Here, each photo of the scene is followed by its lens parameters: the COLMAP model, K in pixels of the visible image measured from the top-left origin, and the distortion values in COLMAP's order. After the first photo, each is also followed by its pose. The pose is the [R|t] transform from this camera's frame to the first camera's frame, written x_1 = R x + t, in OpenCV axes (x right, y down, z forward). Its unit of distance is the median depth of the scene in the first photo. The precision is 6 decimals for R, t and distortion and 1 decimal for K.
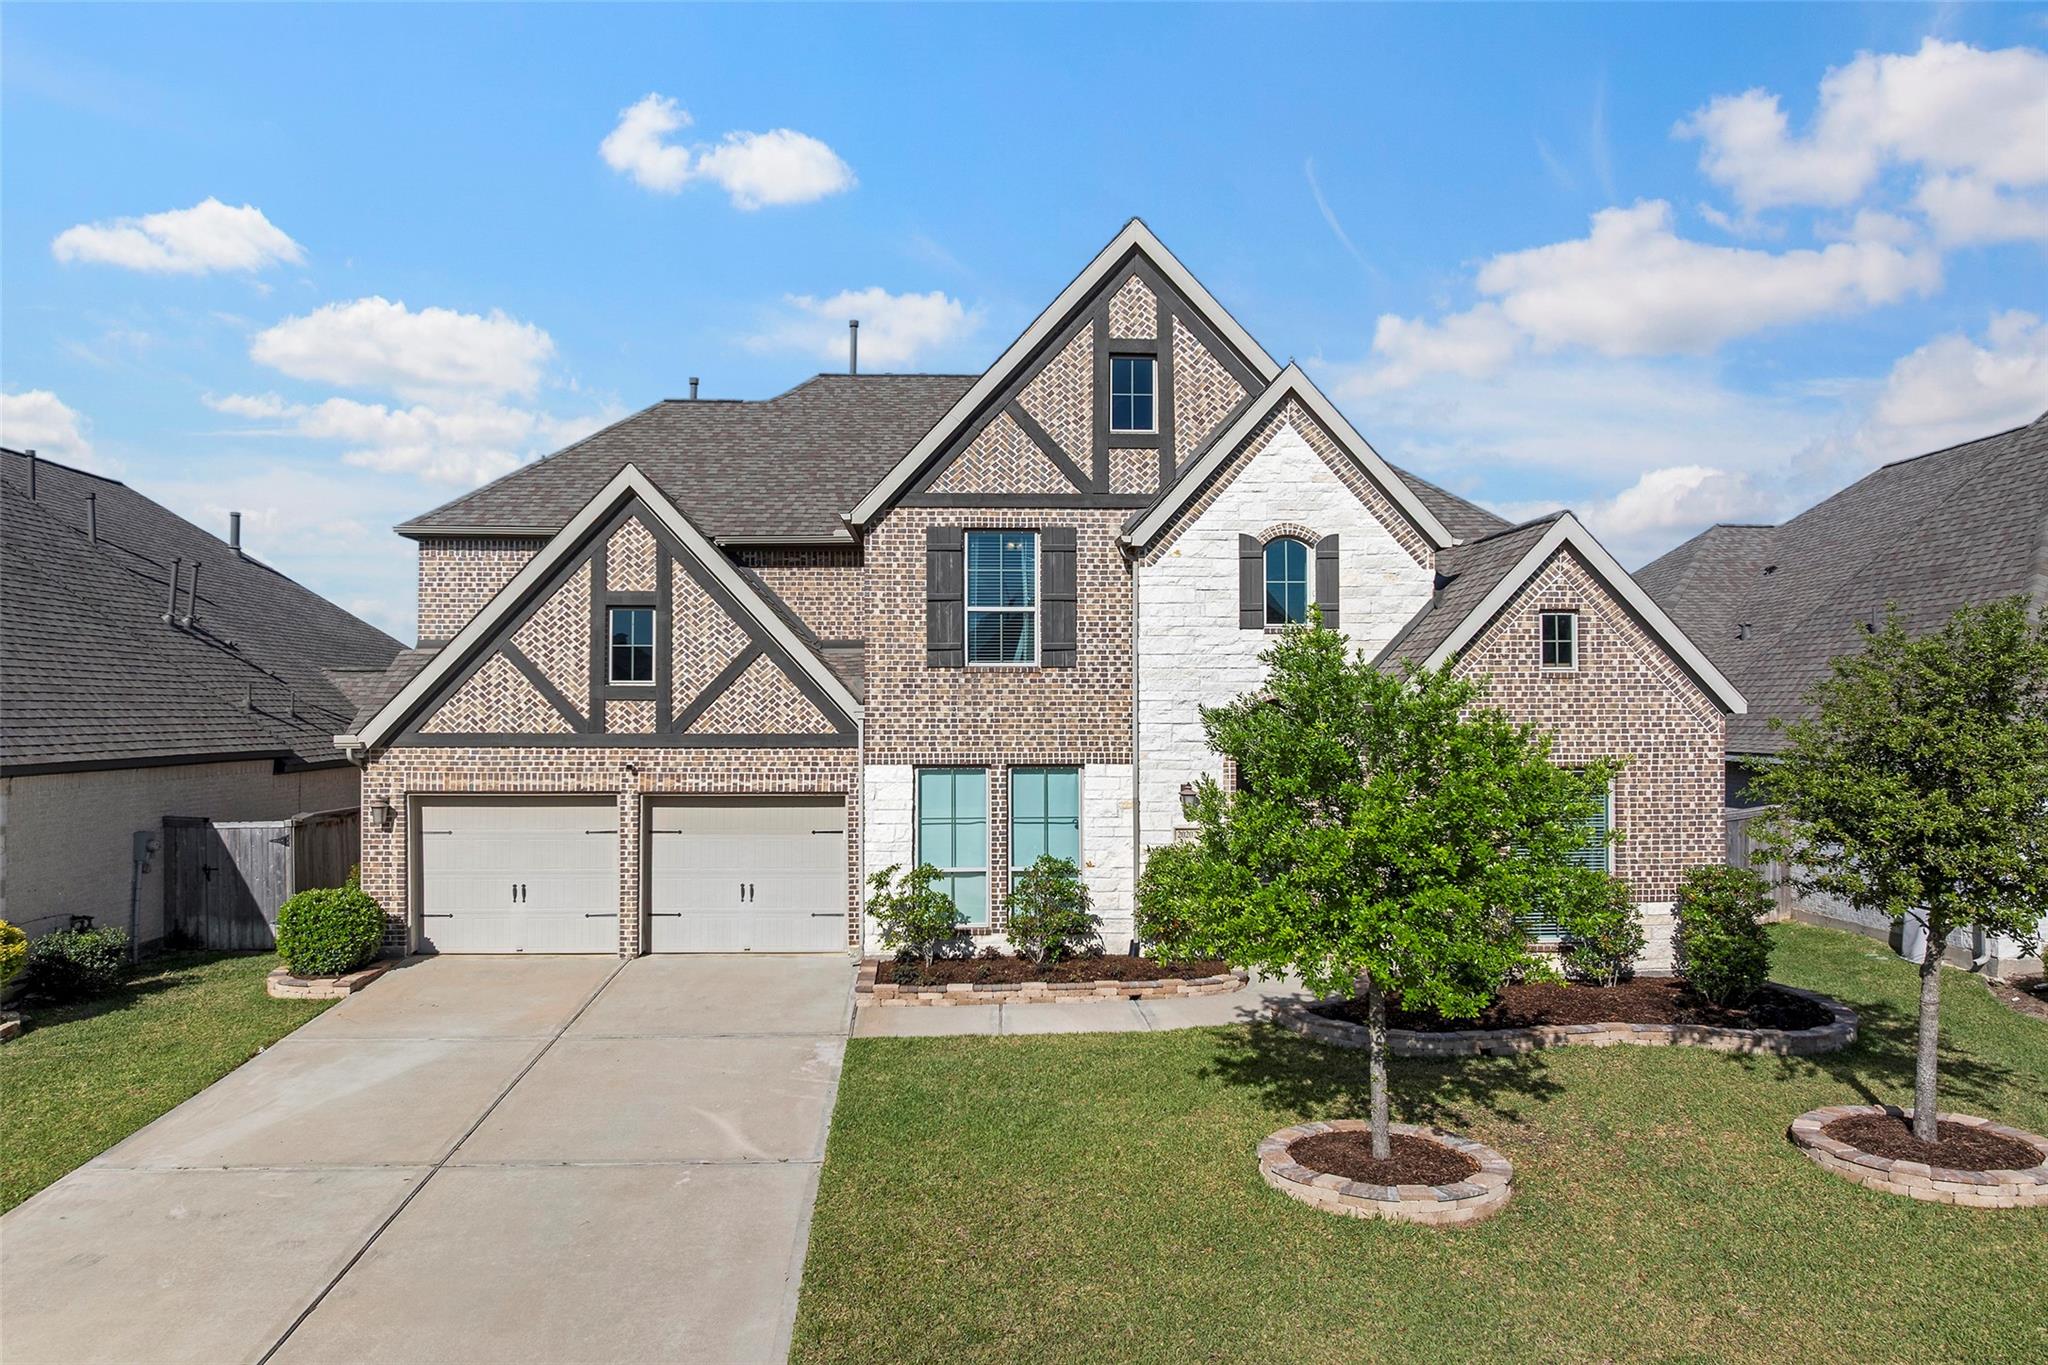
lens RADIAL K [[1419.0, 0, 1012.7], [0, 1419.0, 683.0], [0, 0, 1]] dist [-0.033253, -0.003314]
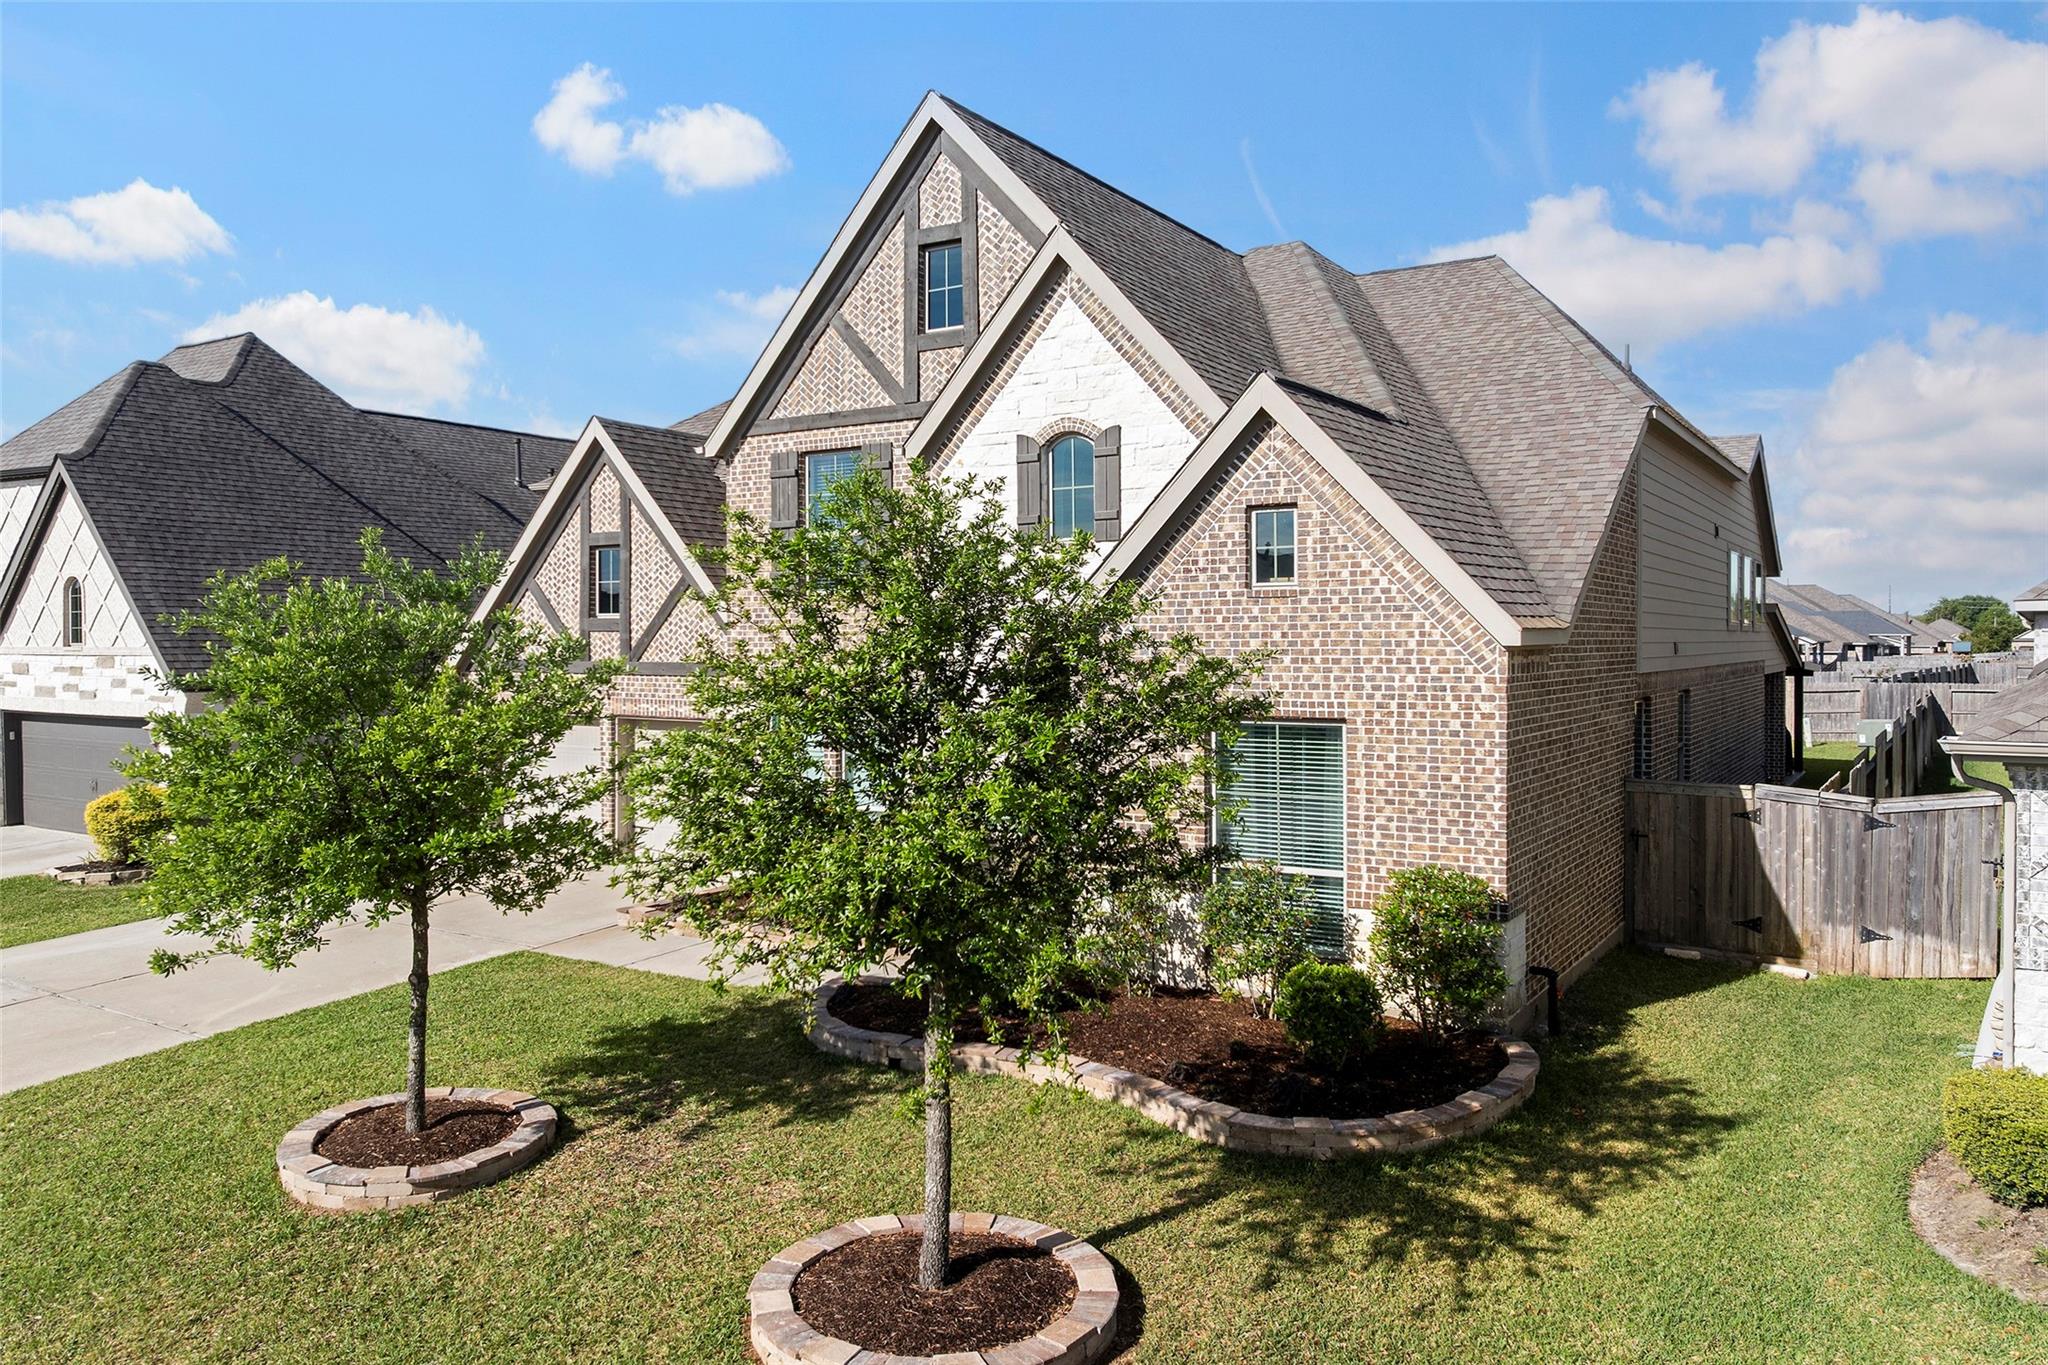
lens RADIAL K [[1424.1, 0, 1050.1], [0, 1424.1, 659.0], [0, 0, 1]] dist [-0.035038, -0.001195]
pose [[0.820204, 0.007438, -0.572022, 0.660162], [0.013075, 0.999410, 0.031744, 0.003433], [0.571921, -0.033516, 0.819624, 0.294219]]
